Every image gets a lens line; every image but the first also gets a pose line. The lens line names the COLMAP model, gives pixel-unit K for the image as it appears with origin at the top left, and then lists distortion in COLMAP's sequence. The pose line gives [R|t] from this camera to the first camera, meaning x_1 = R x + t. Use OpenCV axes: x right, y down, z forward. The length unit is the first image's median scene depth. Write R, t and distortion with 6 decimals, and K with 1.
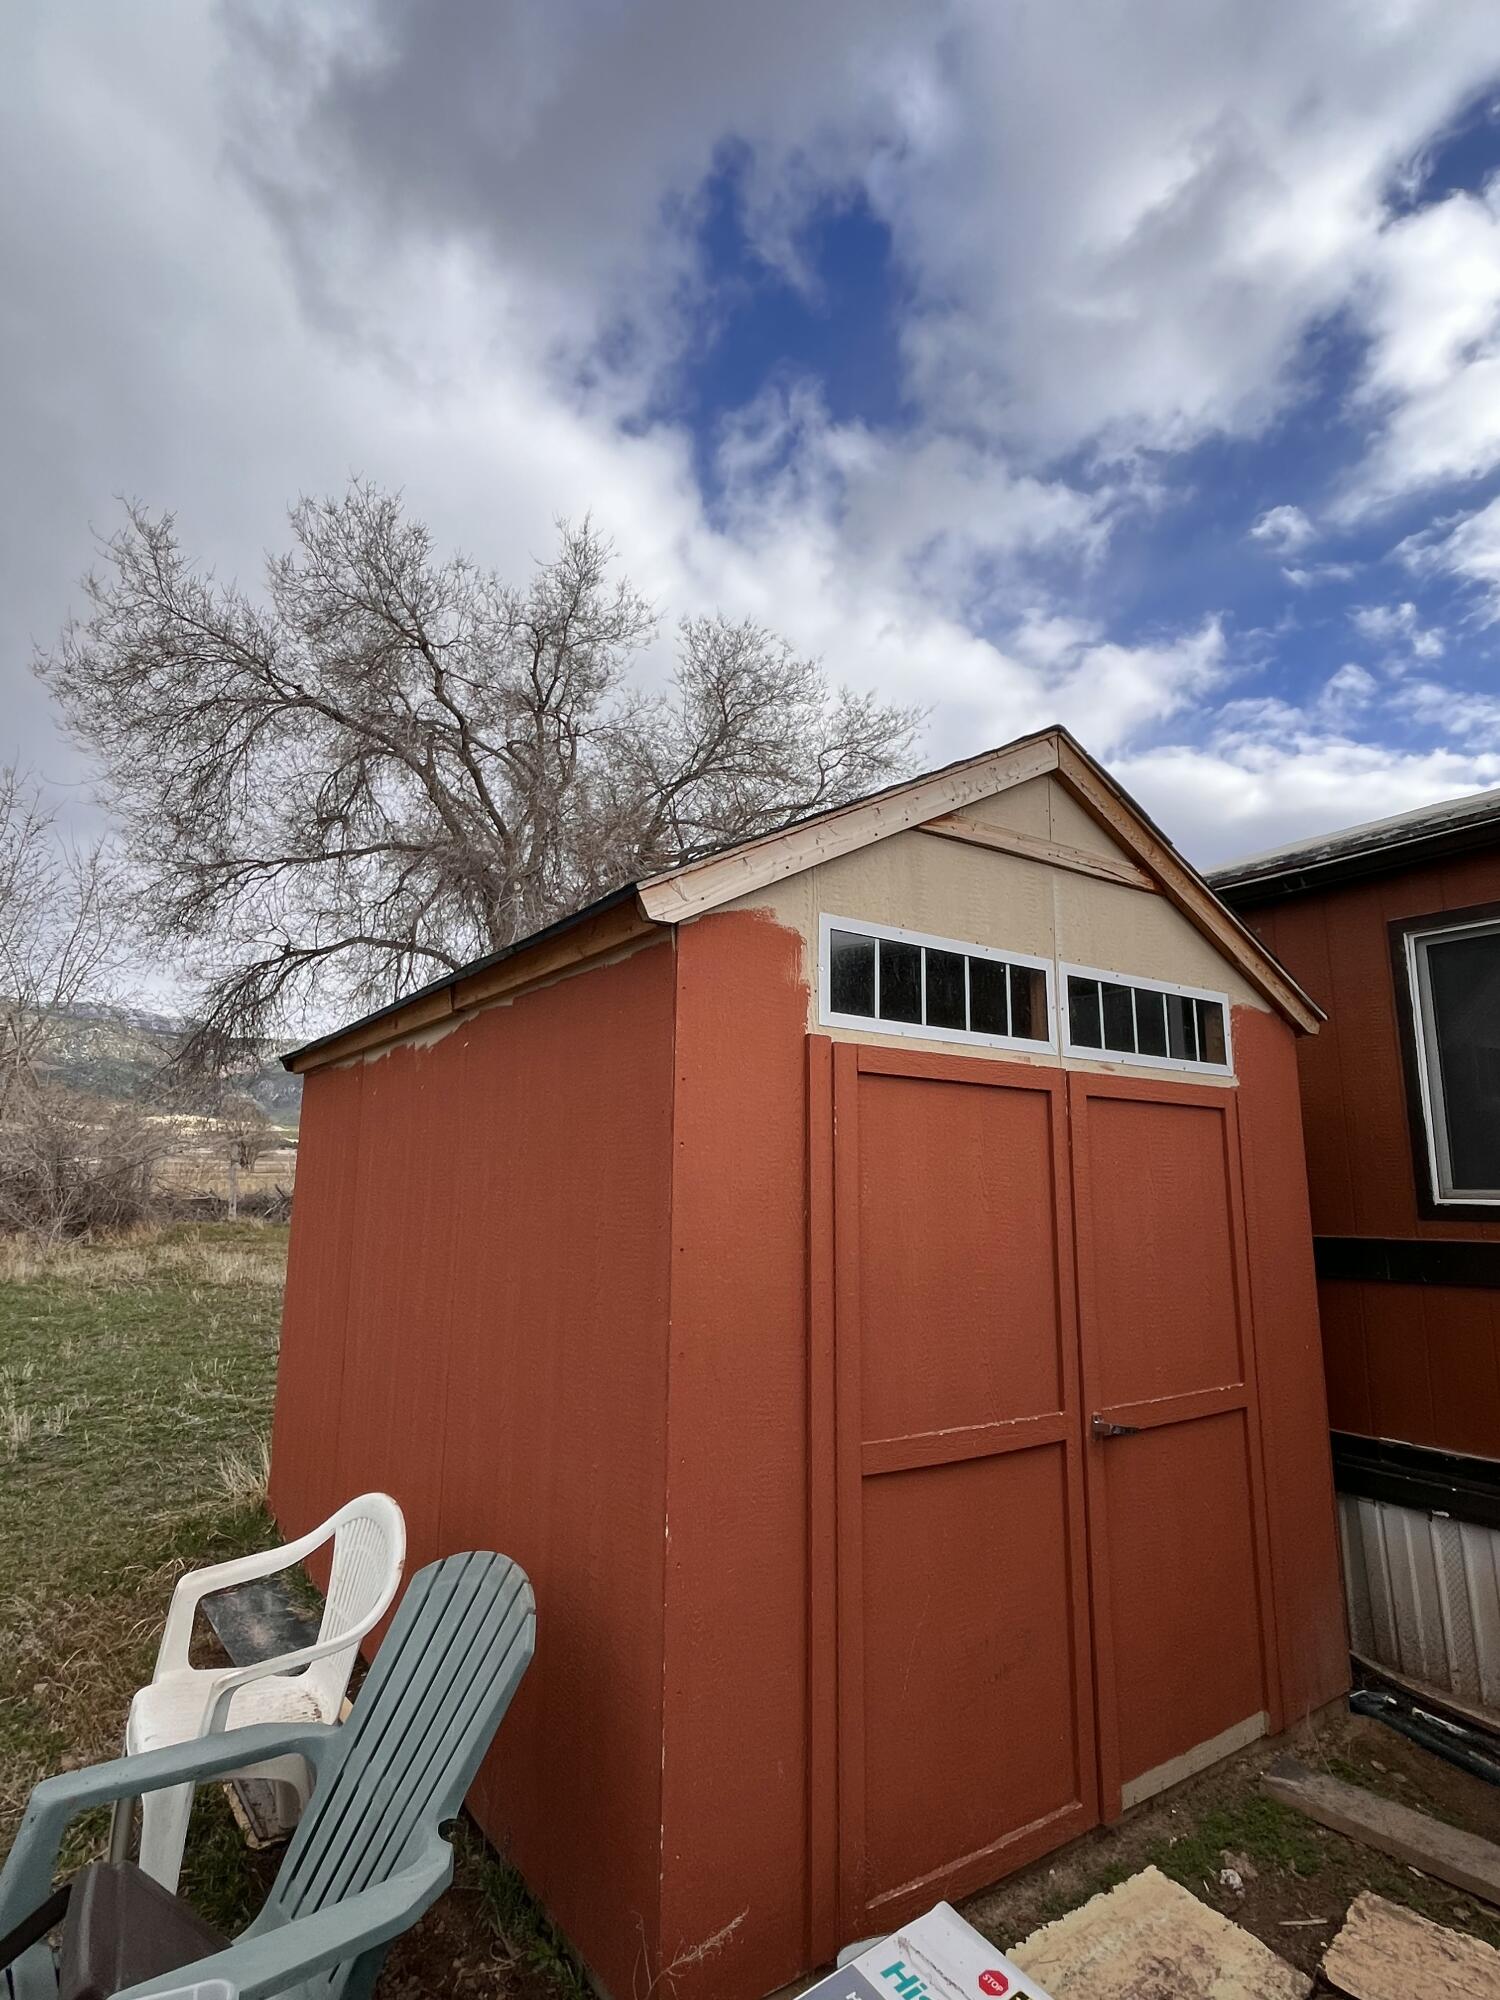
lens RADIAL K [[1000.7, 0, 742.5], [0, 1000.7, 995.0], [0, 0, 1]] dist [-0.002814, 0.000030]
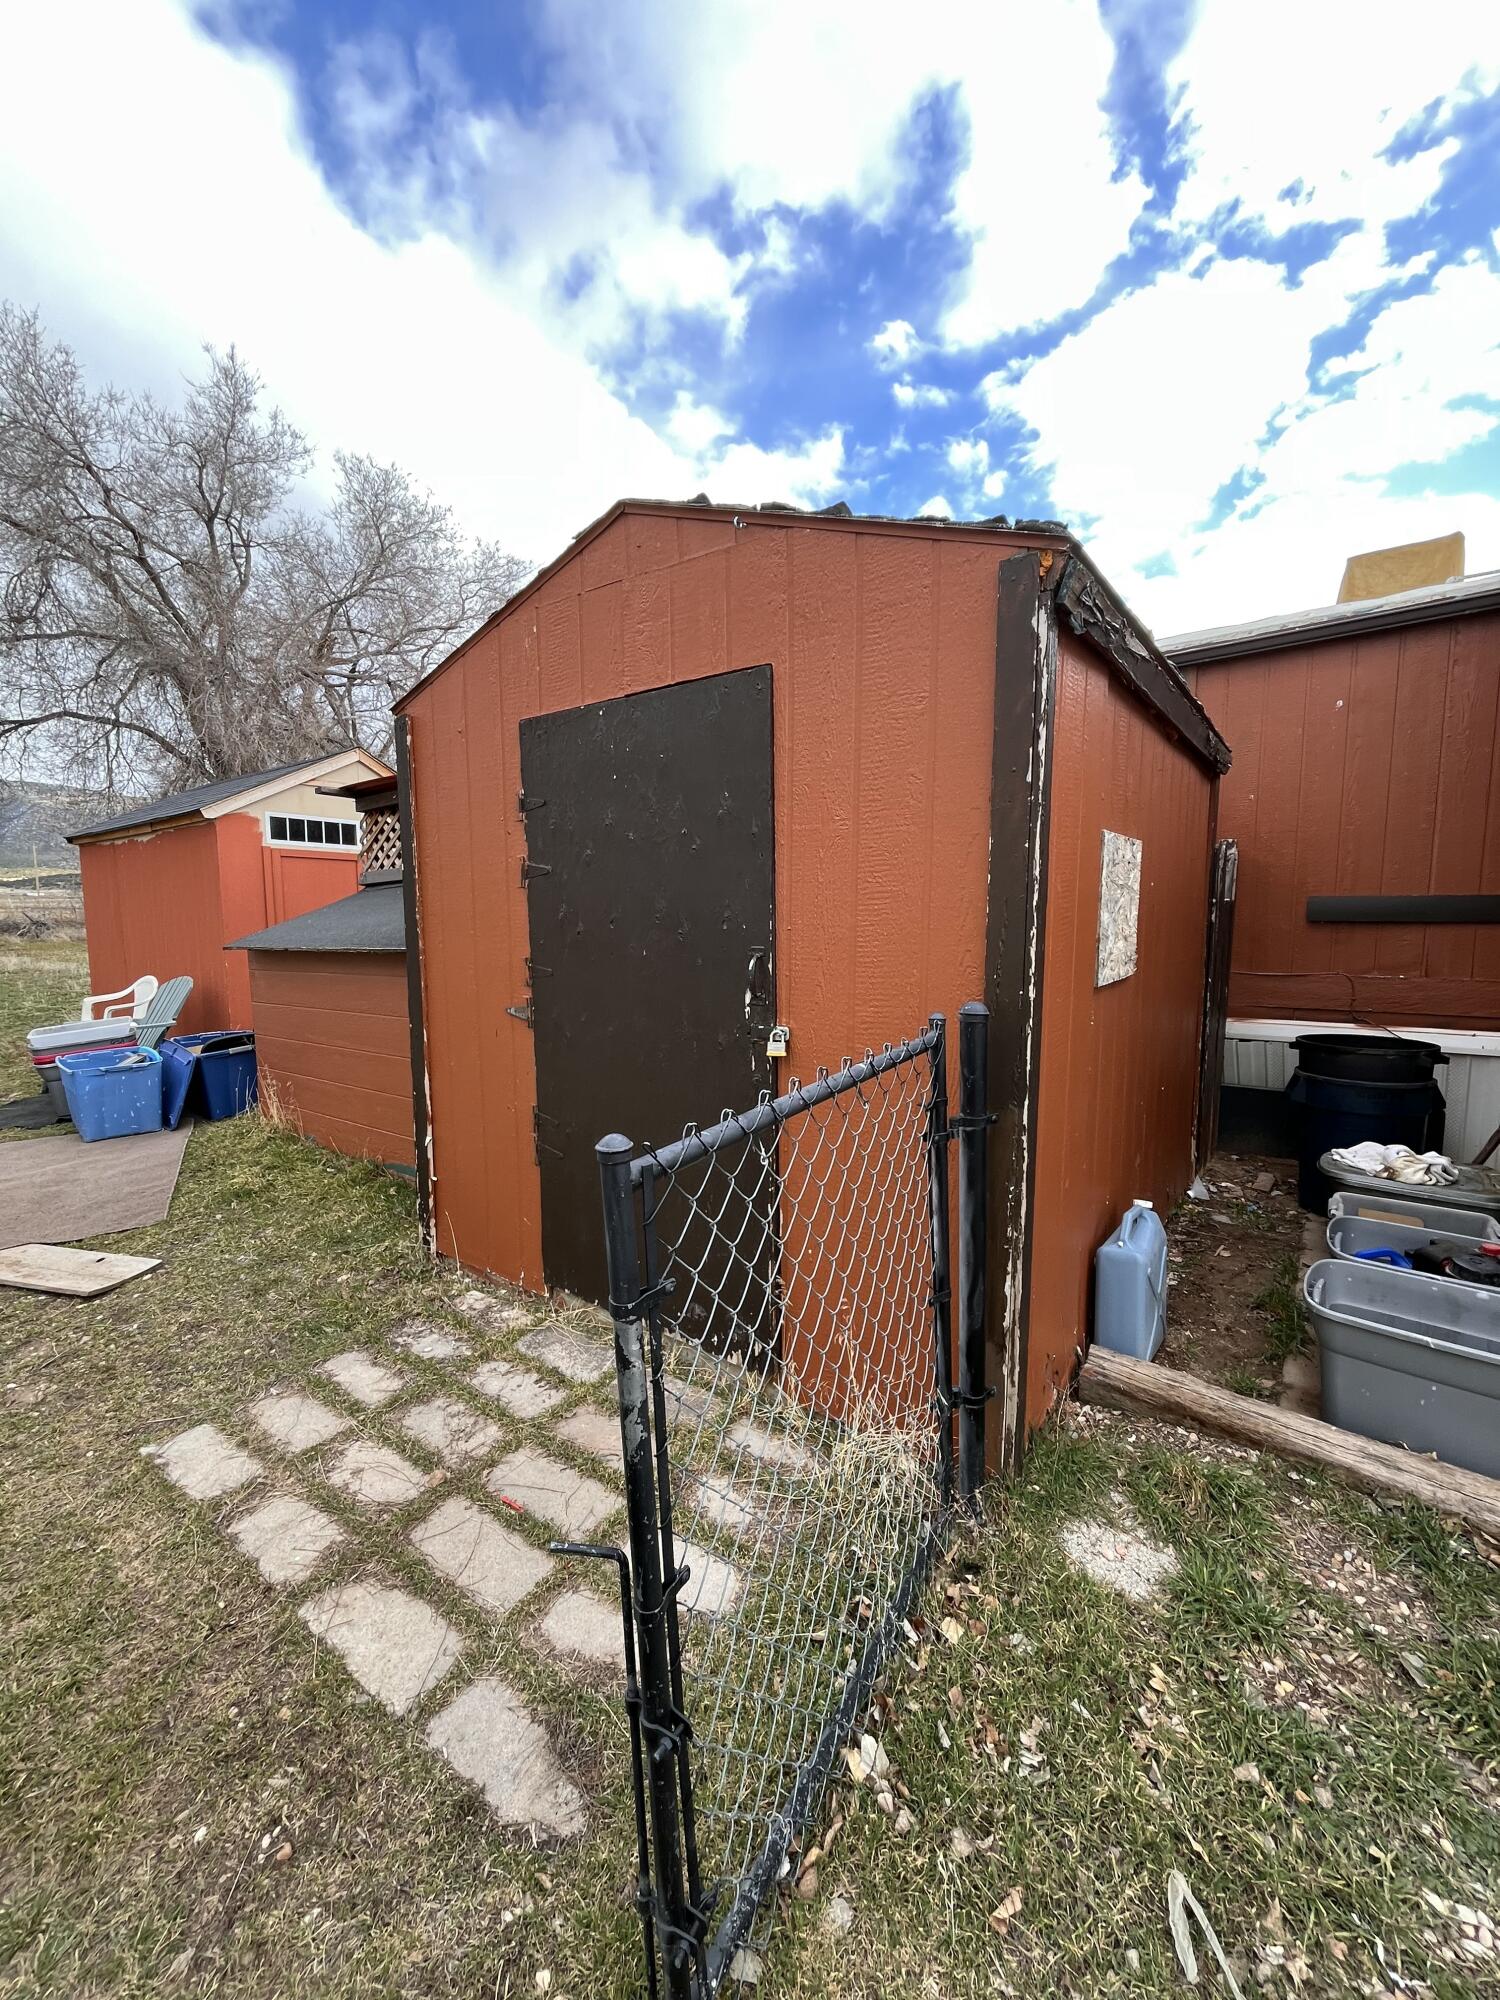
lens RADIAL K [[809.3, 0, 737.2], [0, 809.3, 1004.9], [0, 0, 1]] dist [-0.000409, -0.000015]
pose [[0.951269, -0.041857, 0.305509, 0.078972], [-0.048047, 0.958525, 0.280929, -0.032115], [-0.304597, -0.281918, 0.909804, -0.241392]]
